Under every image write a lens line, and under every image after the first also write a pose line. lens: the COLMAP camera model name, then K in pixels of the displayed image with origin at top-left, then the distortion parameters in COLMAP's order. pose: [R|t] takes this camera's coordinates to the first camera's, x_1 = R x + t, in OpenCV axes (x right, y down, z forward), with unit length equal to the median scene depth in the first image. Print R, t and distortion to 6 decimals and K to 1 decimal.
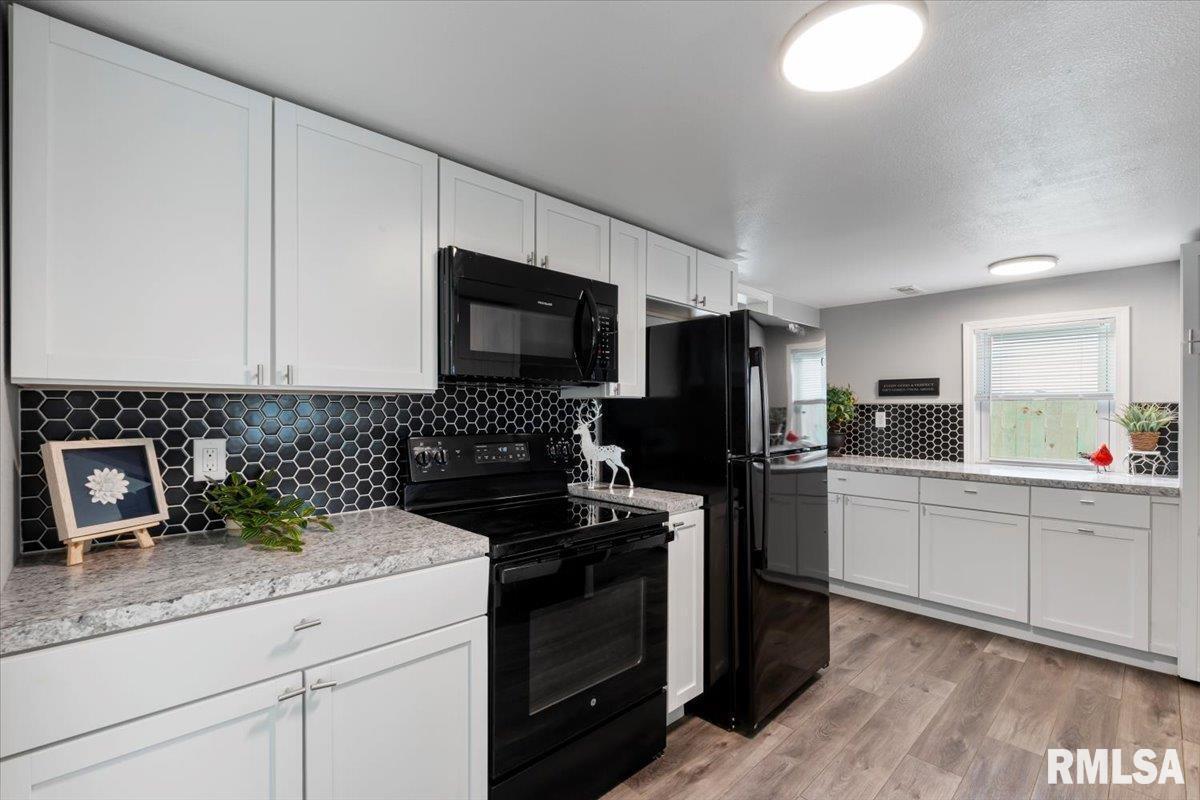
lens RADIAL K [[538.4, 0, 600.3], [0, 538.4, 411.4], [0, 0, 1]] dist [-0.000167, 0.000949]
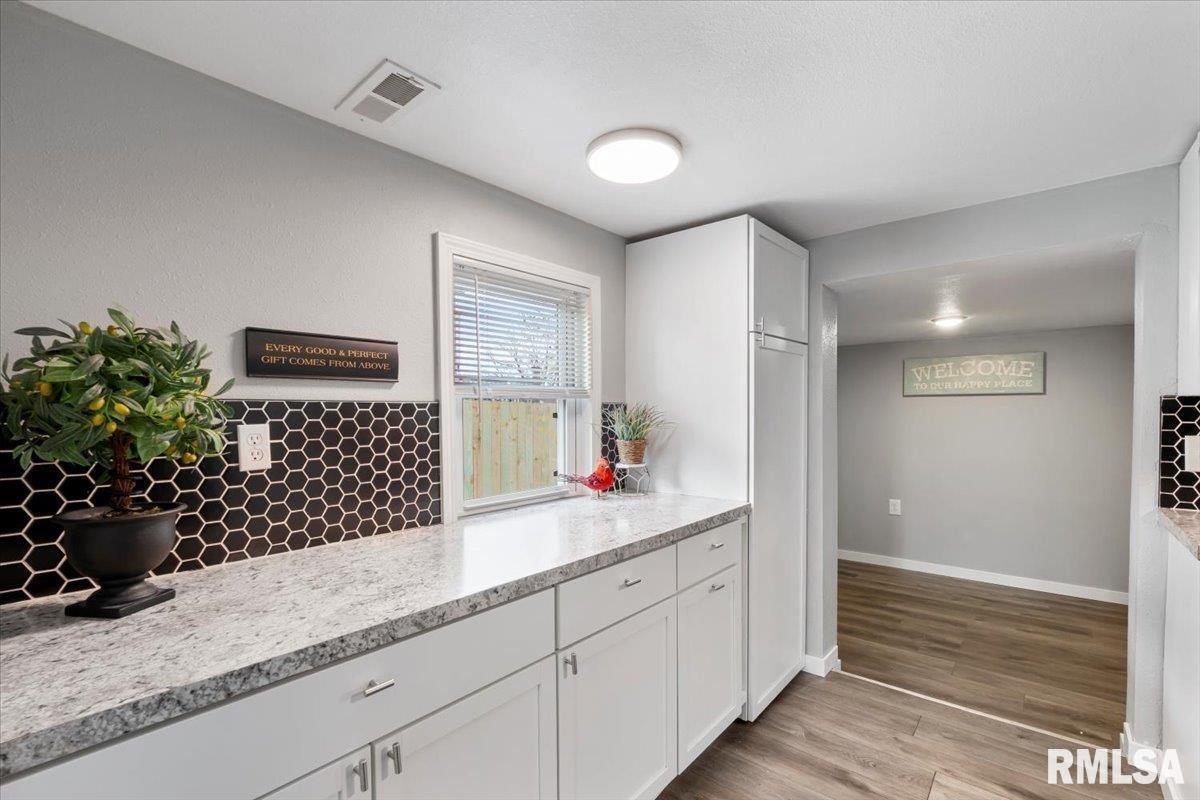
lens RADIAL K [[538.4, 0, 611.7], [0, 538.4, 425.8], [0, 0, 1]] dist [-0.000167, 0.000949]
pose [[-0.103382, -0.028622, 0.994230, 0.172221], [0.015638, 0.999416, 0.030397, -0.004689], [-0.994519, 0.018690, -0.102874, 0.848188]]
